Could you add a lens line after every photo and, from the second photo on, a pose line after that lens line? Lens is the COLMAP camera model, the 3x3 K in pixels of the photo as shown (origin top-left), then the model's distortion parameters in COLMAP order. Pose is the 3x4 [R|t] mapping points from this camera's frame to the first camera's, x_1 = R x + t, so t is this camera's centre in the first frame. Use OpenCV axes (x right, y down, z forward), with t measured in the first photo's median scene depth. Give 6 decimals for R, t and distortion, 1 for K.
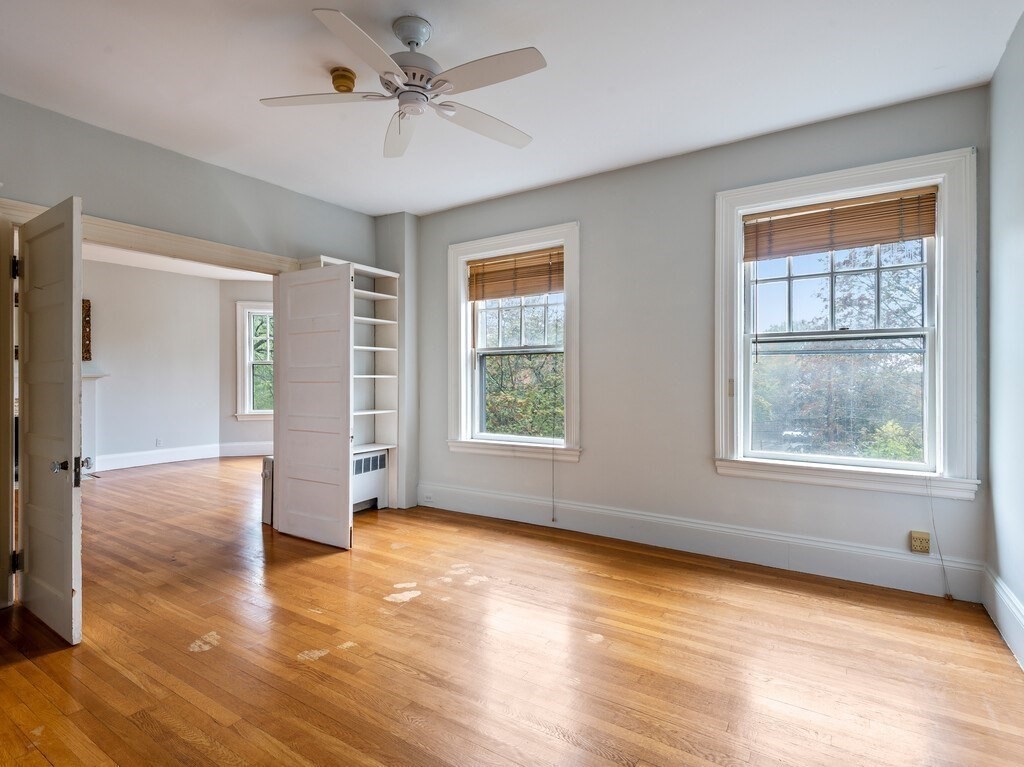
lens RADIAL K [[523.0, 0, 494.5], [0, 523.0, 378.2], [0, 0, 1]] dist [0.018621, -0.009065]
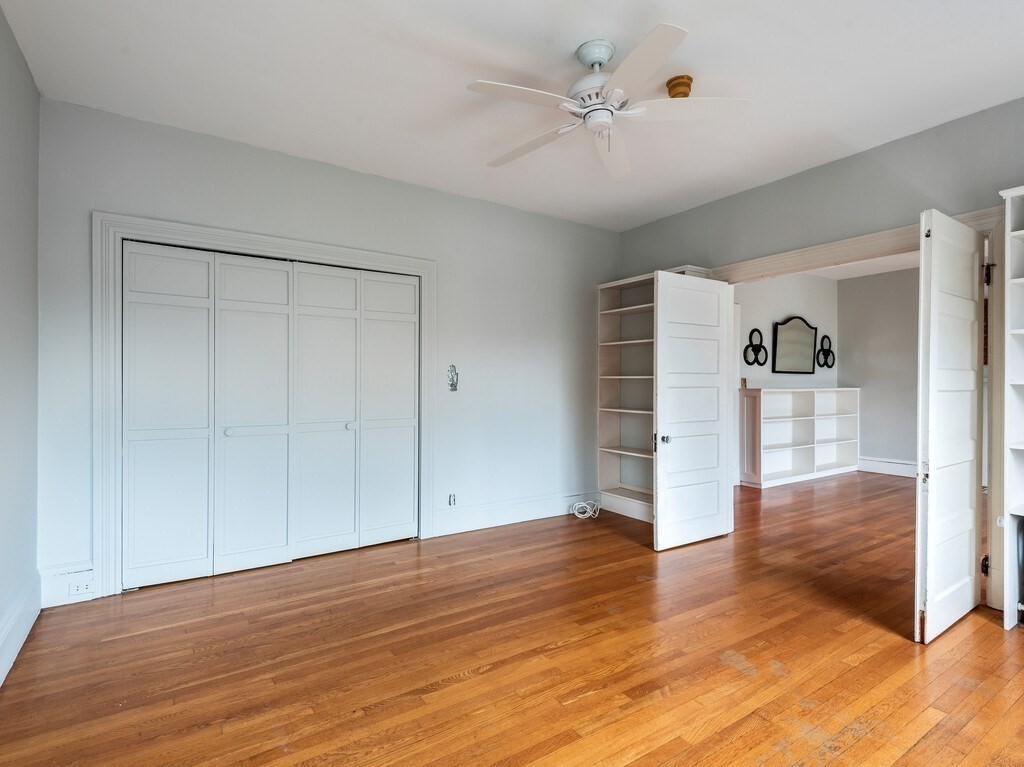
lens RADIAL K [[523.0, 0, 505.5], [0, 523.0, 385.0], [0, 0, 1]] dist [0.018621, -0.009065]
pose [[-0.405513, 0.004926, -0.914076, 0.461774], [-0.000229, 0.999985, 0.005490, -0.003449], [0.914089, 0.002436, -0.405505, 0.669165]]
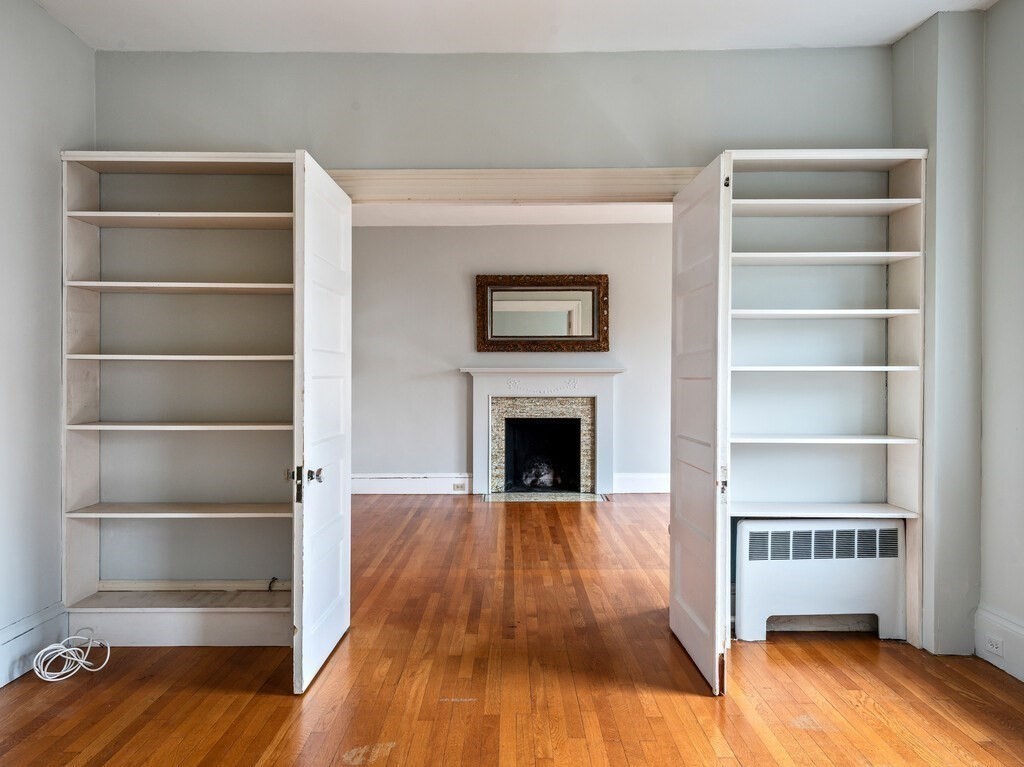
lens RADIAL K [[805.7, 0, 511.8], [0, 805.7, 378.8], [0, 0, 1]] dist [0.028582, -0.012219]
pose [[0.550501, 0.004731, -0.834821, 0.243659], [-0.001252, 0.999987, 0.004841, 0.003304], [0.834833, -0.001620, 0.550500, 0.319480]]
